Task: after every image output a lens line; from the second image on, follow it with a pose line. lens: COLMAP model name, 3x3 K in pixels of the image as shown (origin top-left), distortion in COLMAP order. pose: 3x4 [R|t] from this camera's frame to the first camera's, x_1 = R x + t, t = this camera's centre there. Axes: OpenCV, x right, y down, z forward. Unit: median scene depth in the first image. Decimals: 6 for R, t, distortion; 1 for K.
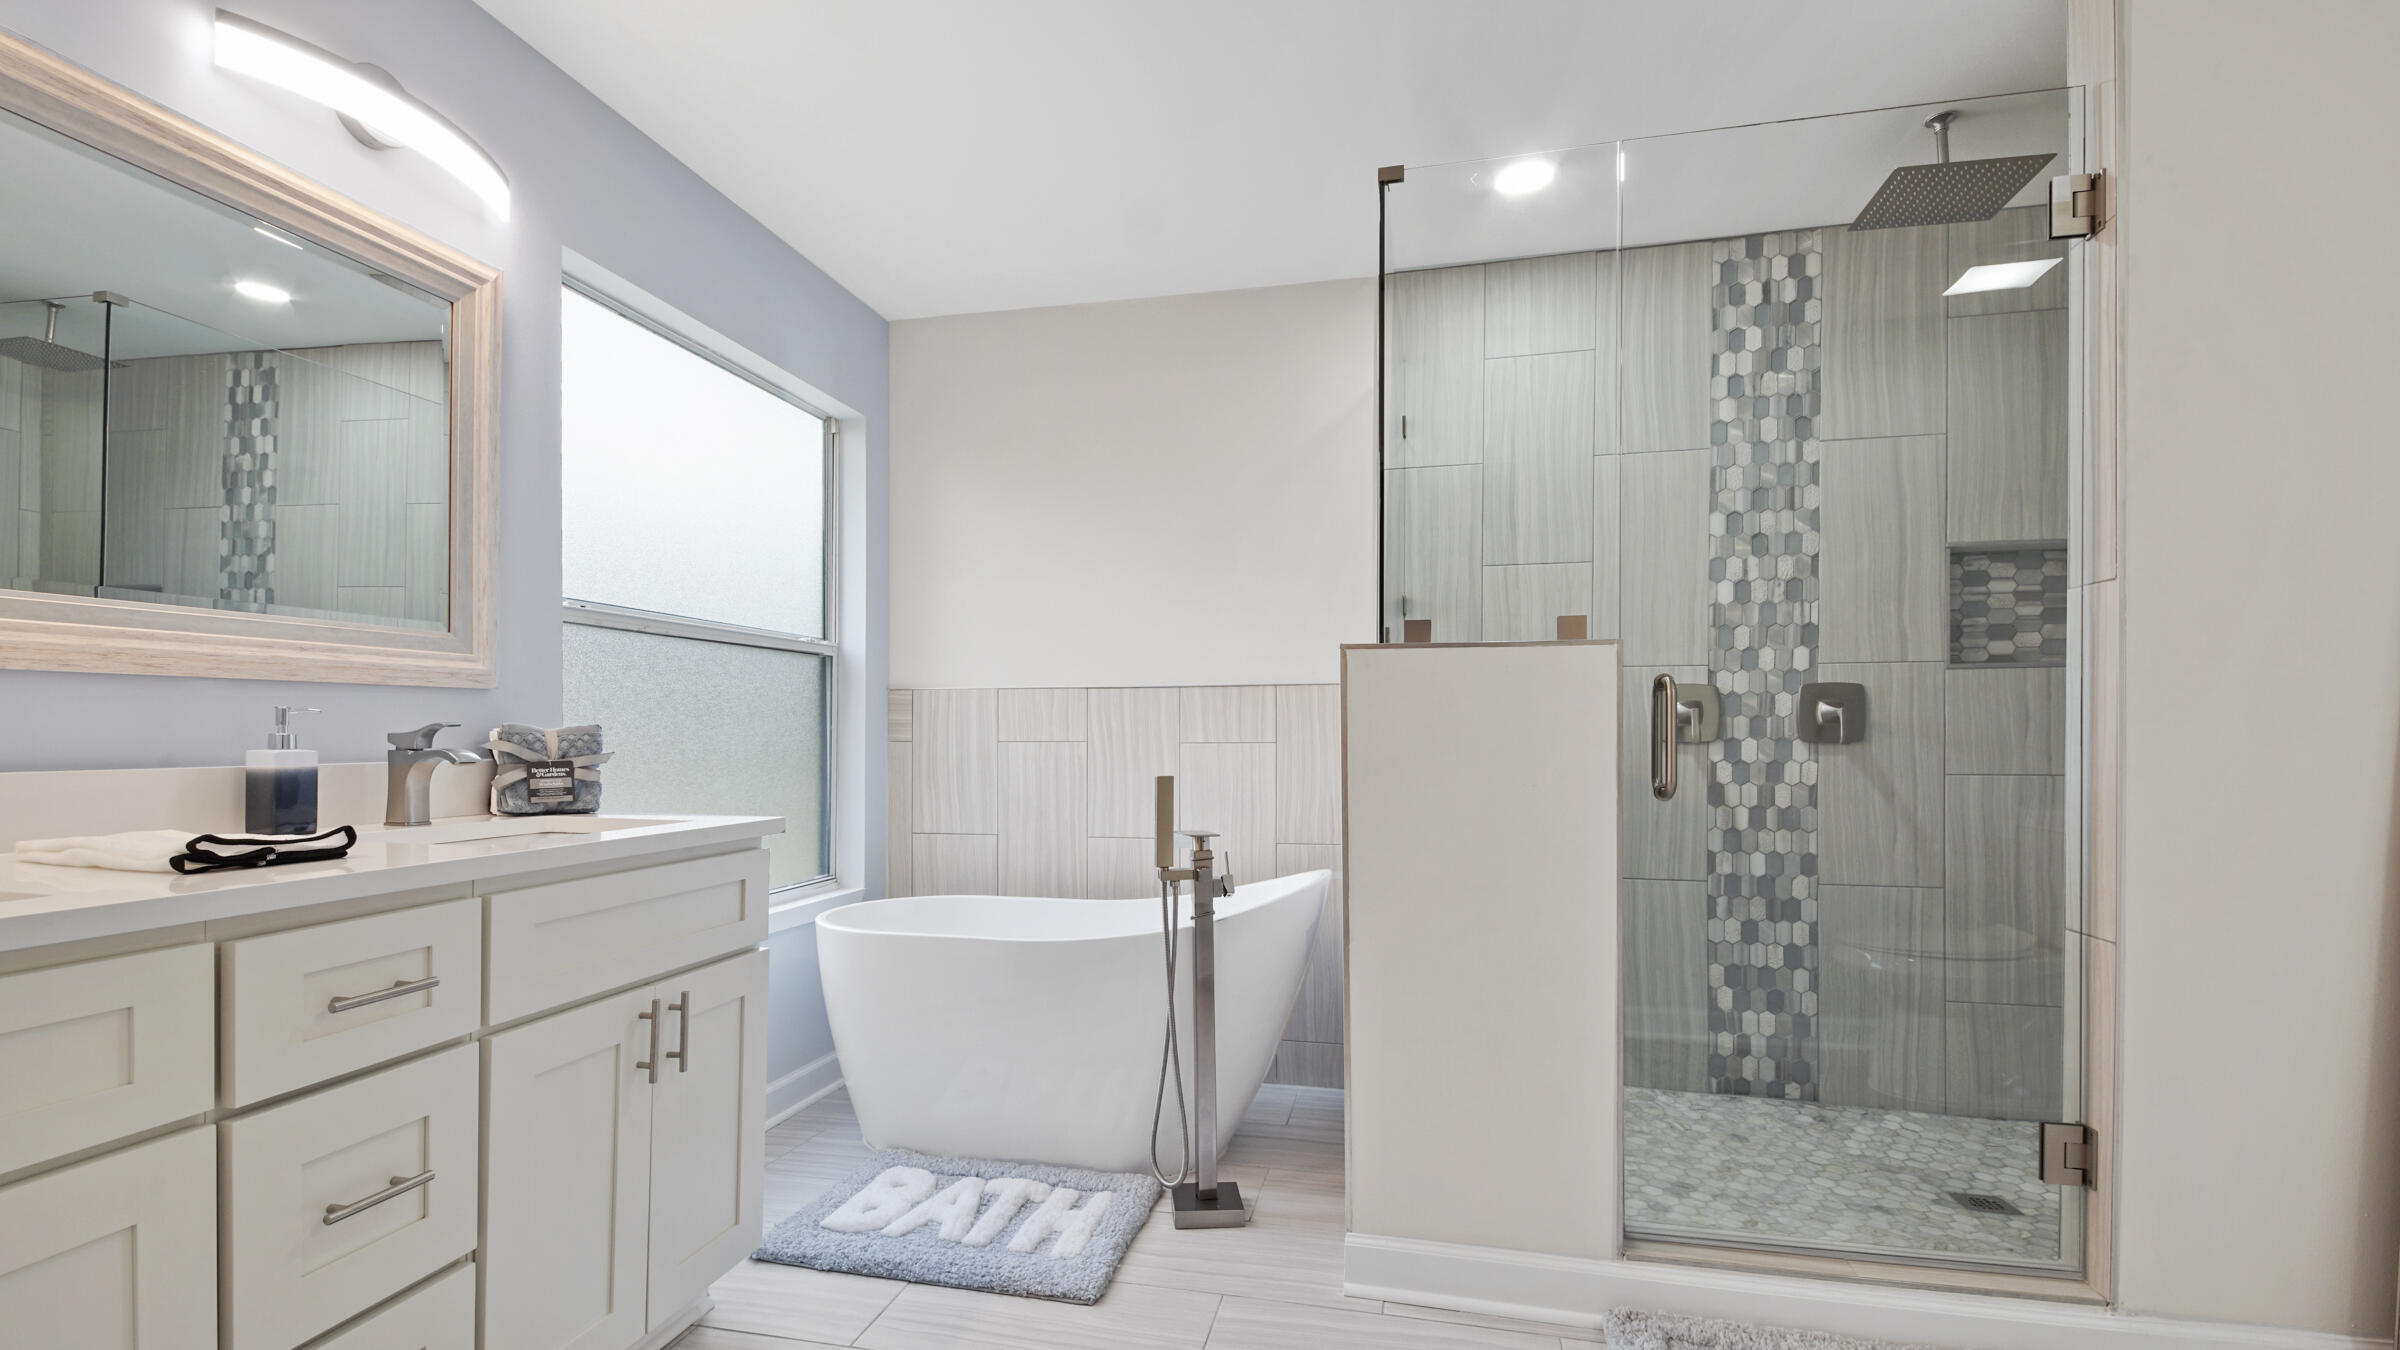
lens RADIAL K [[1064.3, 0, 1174.4], [0, 1064.3, 729.4], [0, 0, 1]] dist [0.026849, -0.011951]
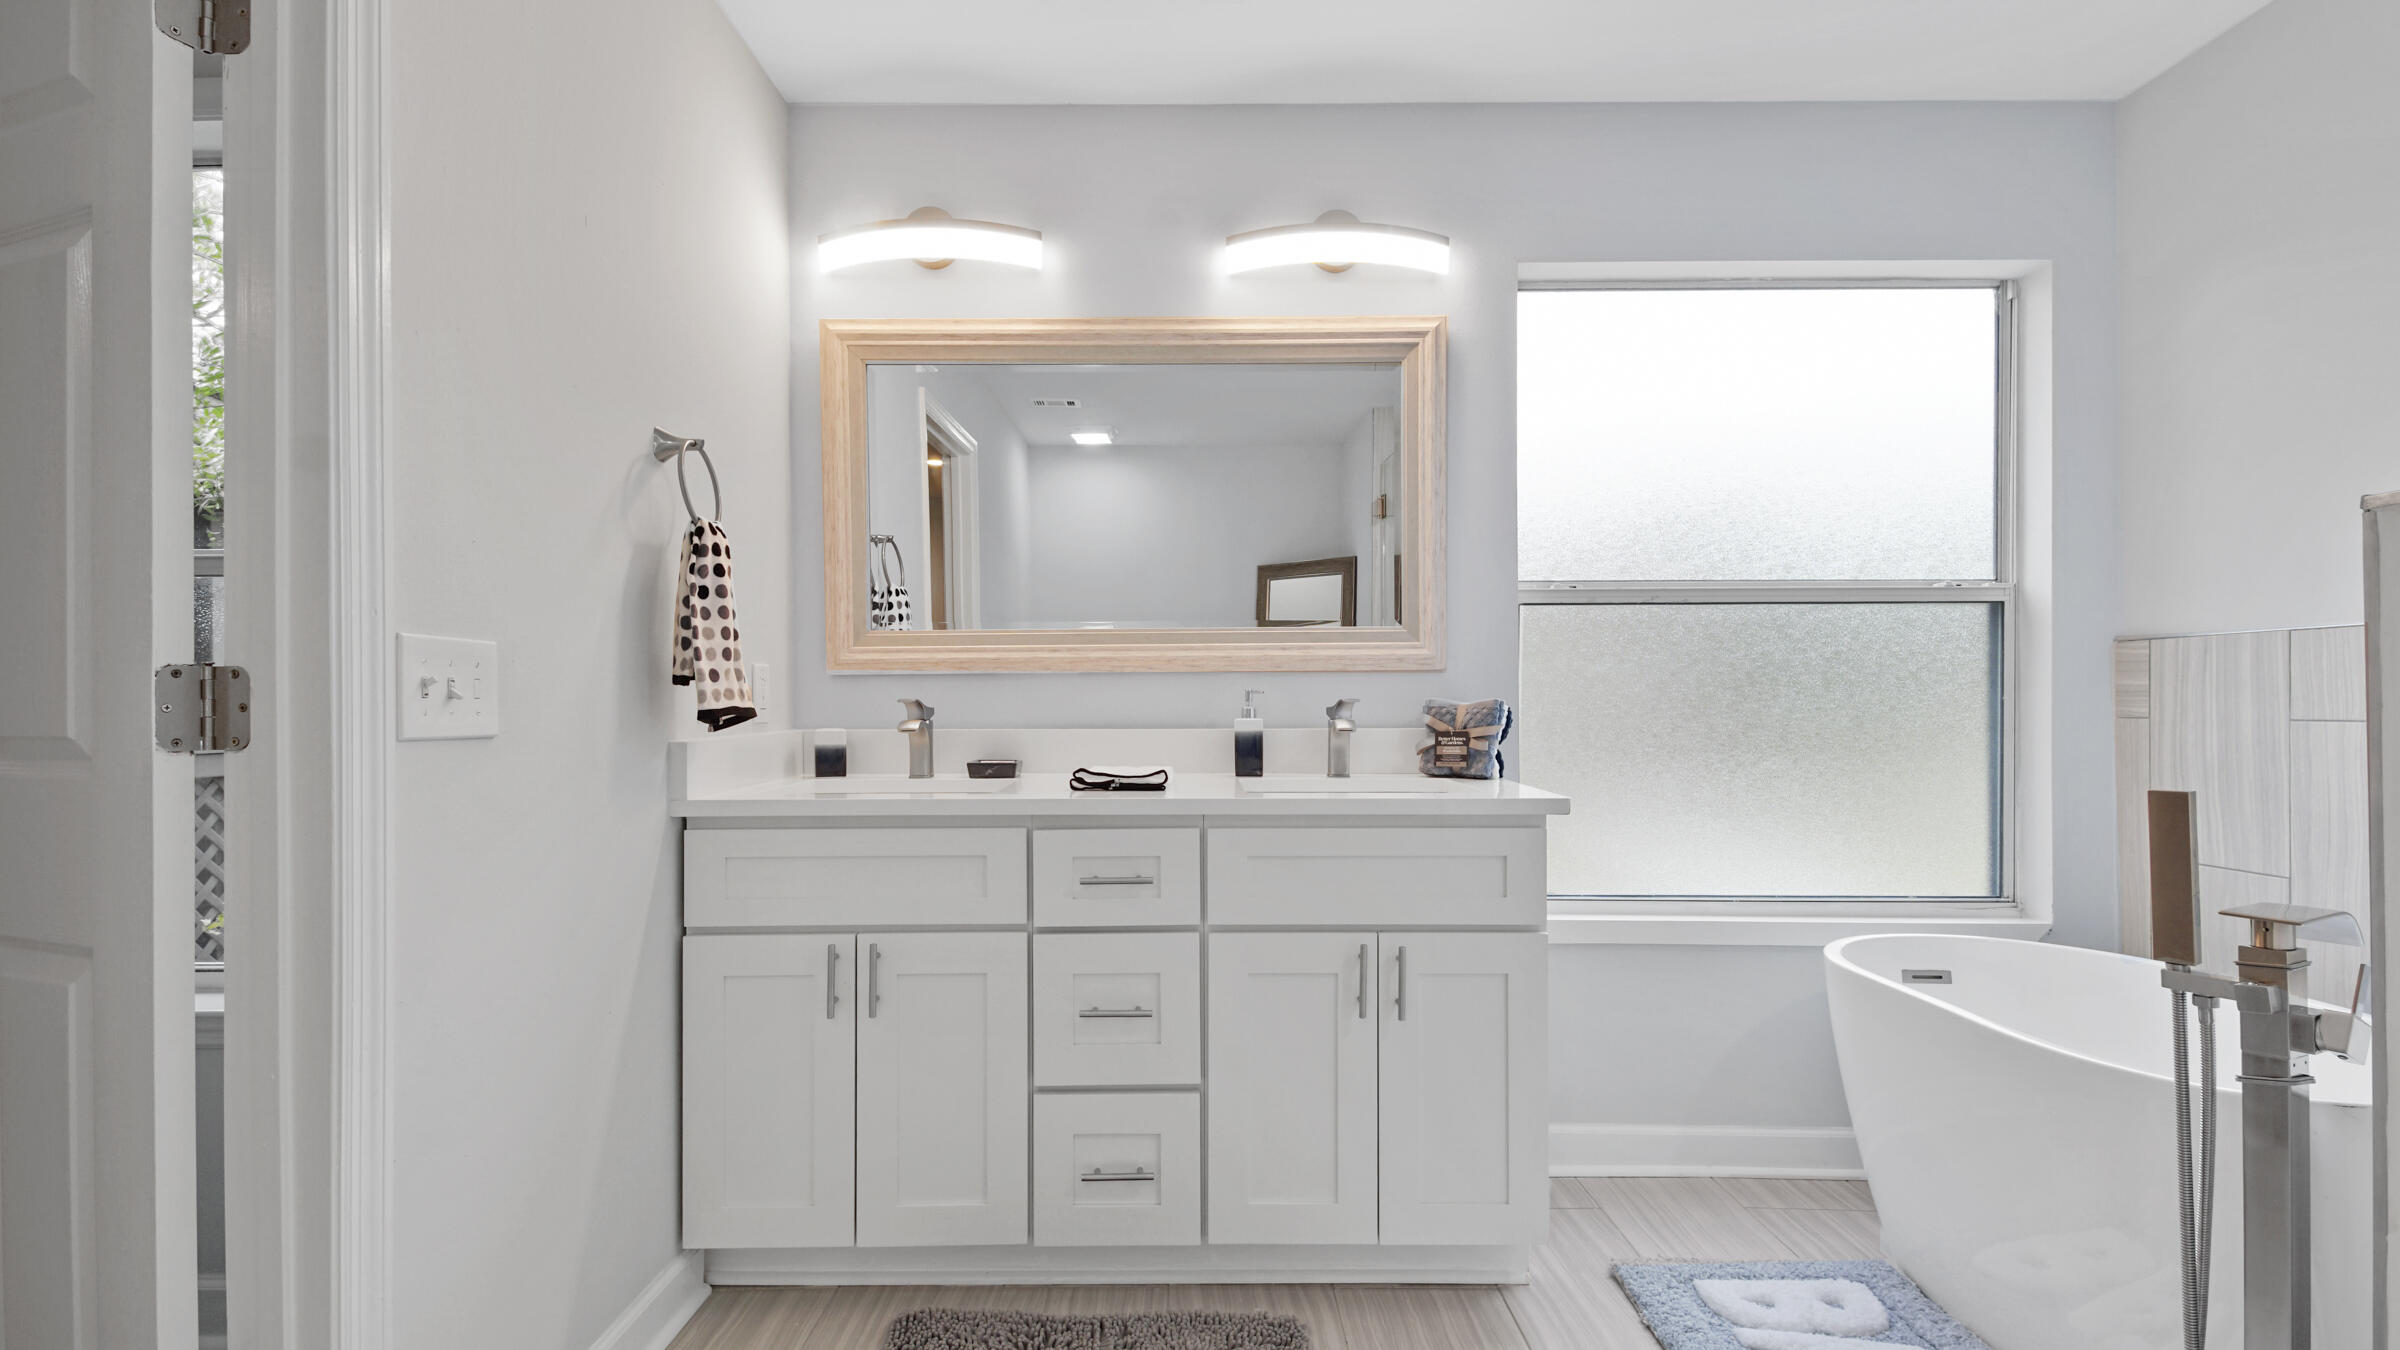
lens RADIAL K [[1064.3, 0, 1185.3], [0, 1064.3, 694.6], [0, 0, 1]] dist [0.026849, -0.011951]
pose [[0.233151, -0.005246, -0.972426, 0.347214], [0.005449, 0.999977, -0.004088, -0.004875], [0.972425, -0.004346, 0.233175, 0.343213]]
